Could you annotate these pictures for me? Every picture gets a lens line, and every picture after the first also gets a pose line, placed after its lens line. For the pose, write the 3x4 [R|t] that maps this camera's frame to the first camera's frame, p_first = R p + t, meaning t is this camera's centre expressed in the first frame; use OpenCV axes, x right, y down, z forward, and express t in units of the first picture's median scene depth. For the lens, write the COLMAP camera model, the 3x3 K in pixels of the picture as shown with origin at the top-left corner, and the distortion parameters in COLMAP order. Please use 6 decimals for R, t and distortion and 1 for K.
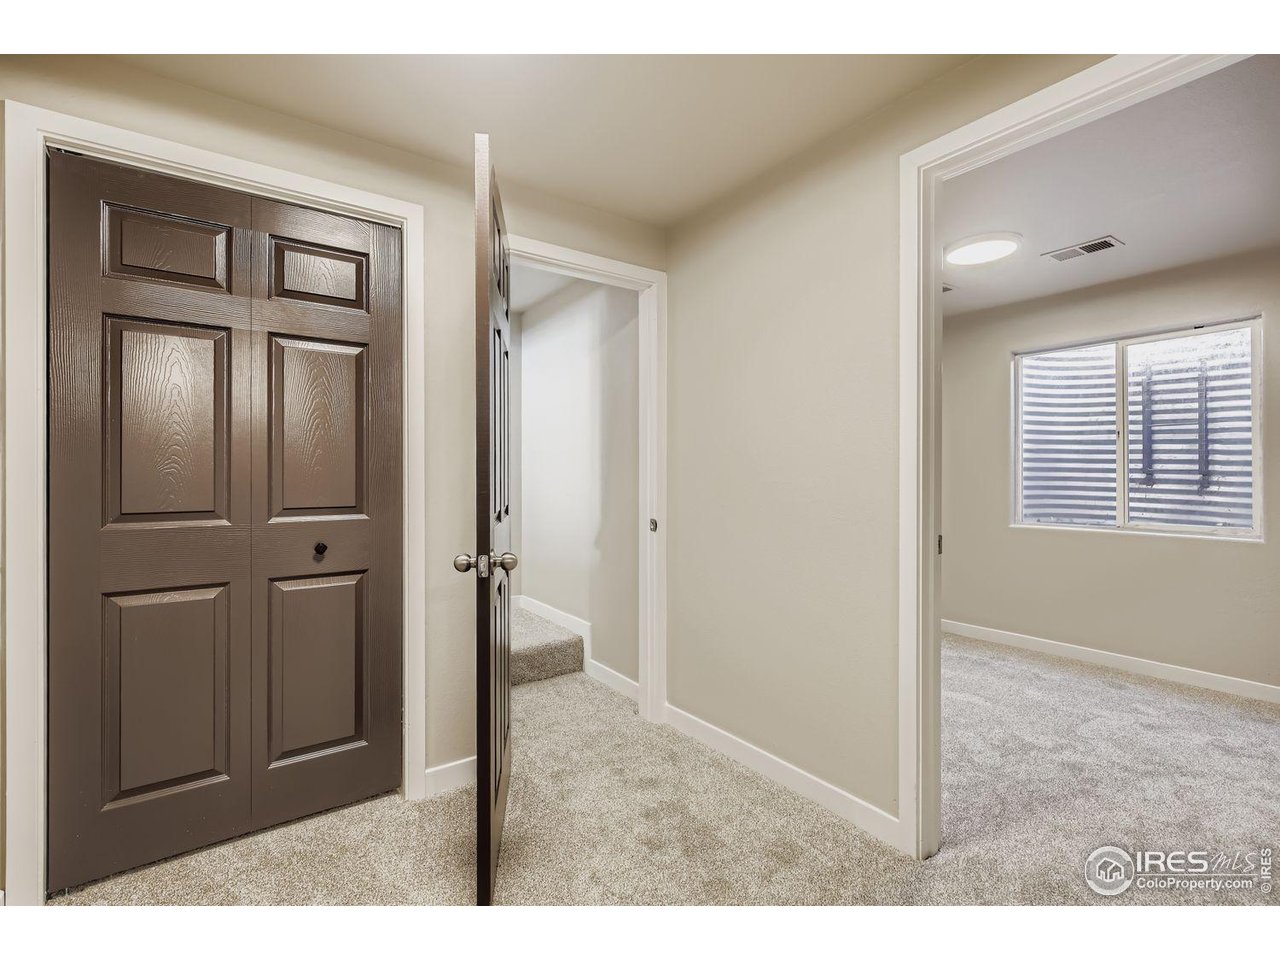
lens RADIAL K [[576.5, 0, 641.0], [0, 576.5, 480.1], [0, 0, 1]] dist [0.000306, -0.000864]
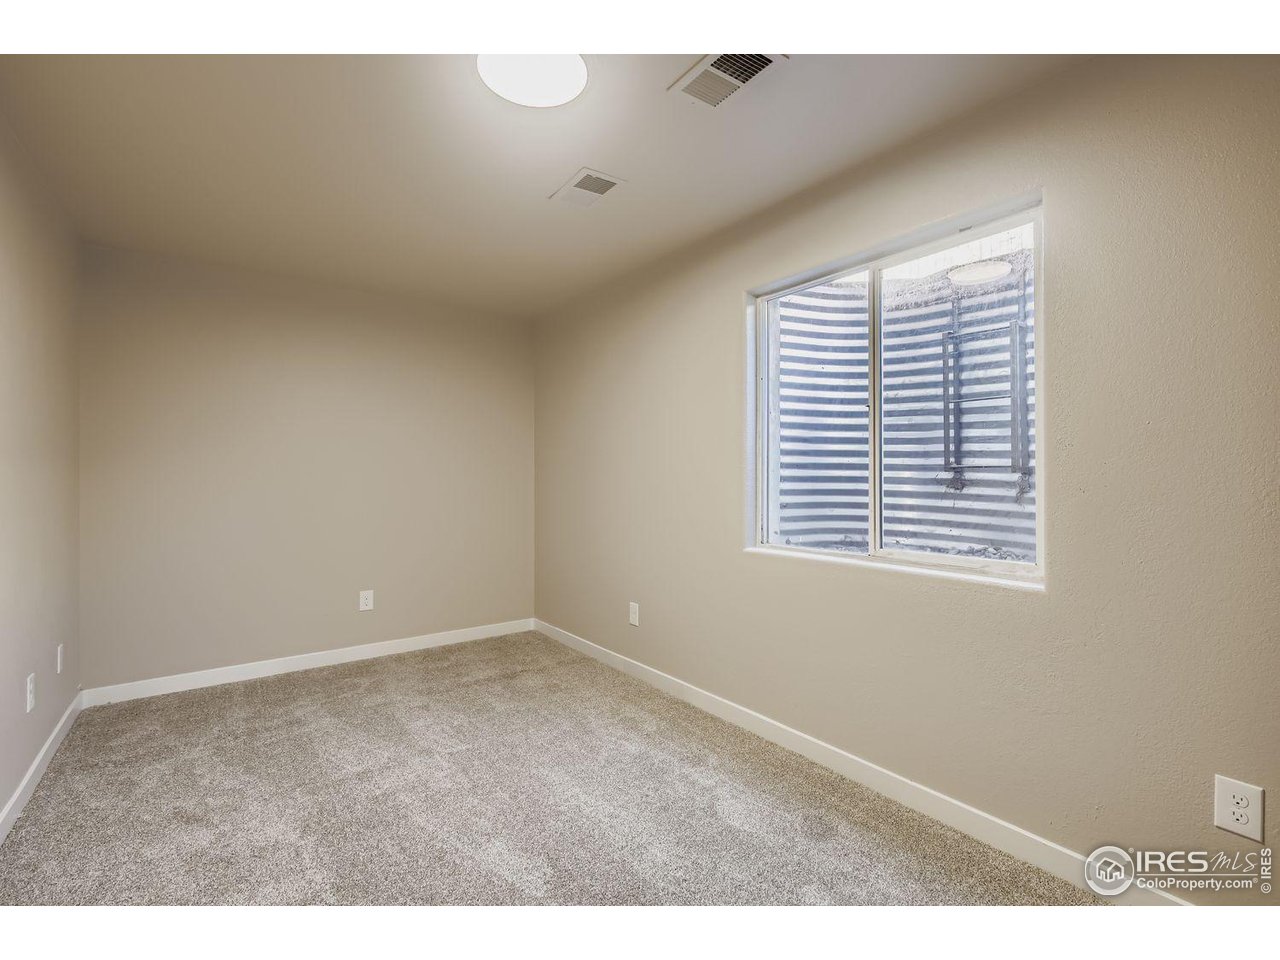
lens RADIAL K [[576.5, 0, 640.3], [0, 576.5, 476.9], [0, 0, 1]] dist [0.000306, -0.000864]
pose [[0.999851, -0.001881, 0.017160, 0.502377], [0.002006, 0.999971, -0.007279, -0.001165], [-0.017146, 0.007312, 0.999826, 0.325147]]
